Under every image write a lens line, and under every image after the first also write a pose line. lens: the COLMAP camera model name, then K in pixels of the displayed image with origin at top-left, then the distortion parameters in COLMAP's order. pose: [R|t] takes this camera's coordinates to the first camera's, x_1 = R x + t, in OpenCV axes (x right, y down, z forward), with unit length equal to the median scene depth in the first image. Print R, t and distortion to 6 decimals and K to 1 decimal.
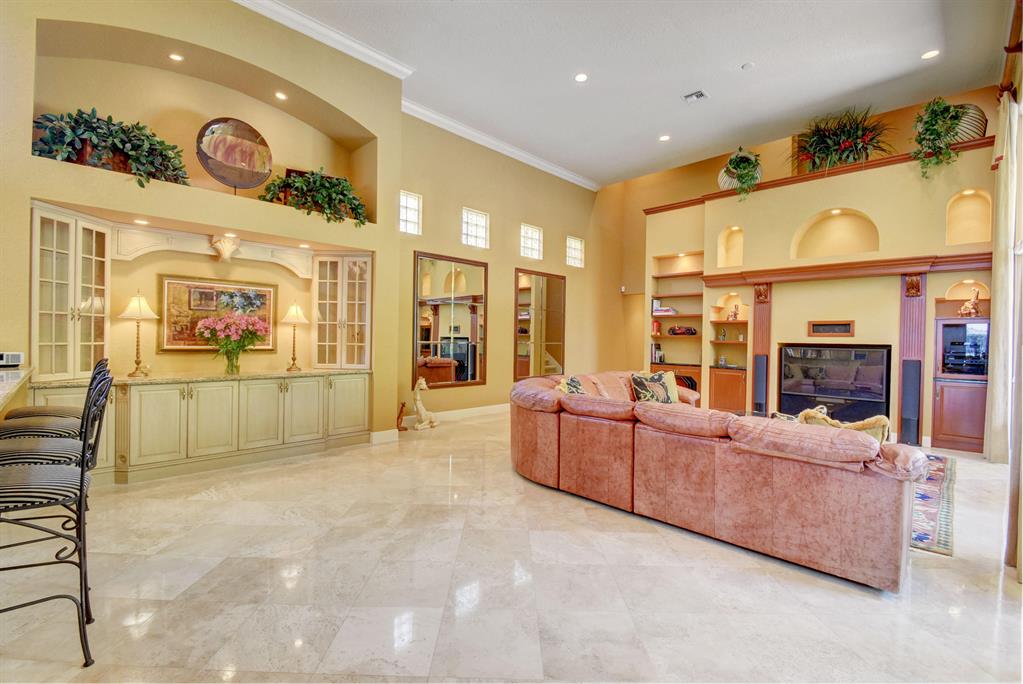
lens RADIAL K [[448.0, 0, 506.3], [0, 448.0, 342.3], [0, 0, 1]] dist [-0.000703, -0.007553]
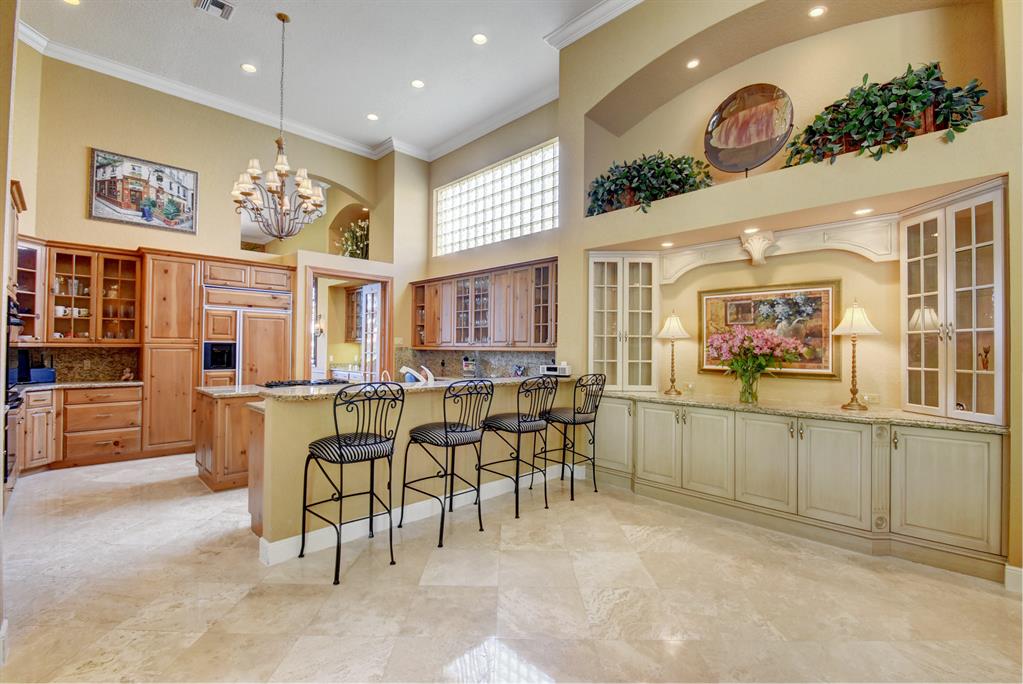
lens RADIAL K [[448.0, 0, 504.6], [0, 448.0, 342.9], [0, 0, 1]] dist [-0.000703, -0.007553]
pose [[-0.003783, -0.028420, -0.999589, 0.188405], [-0.019860, 0.999401, -0.028339, -0.004340], [0.999796, 0.019744, -0.004346, 0.562261]]
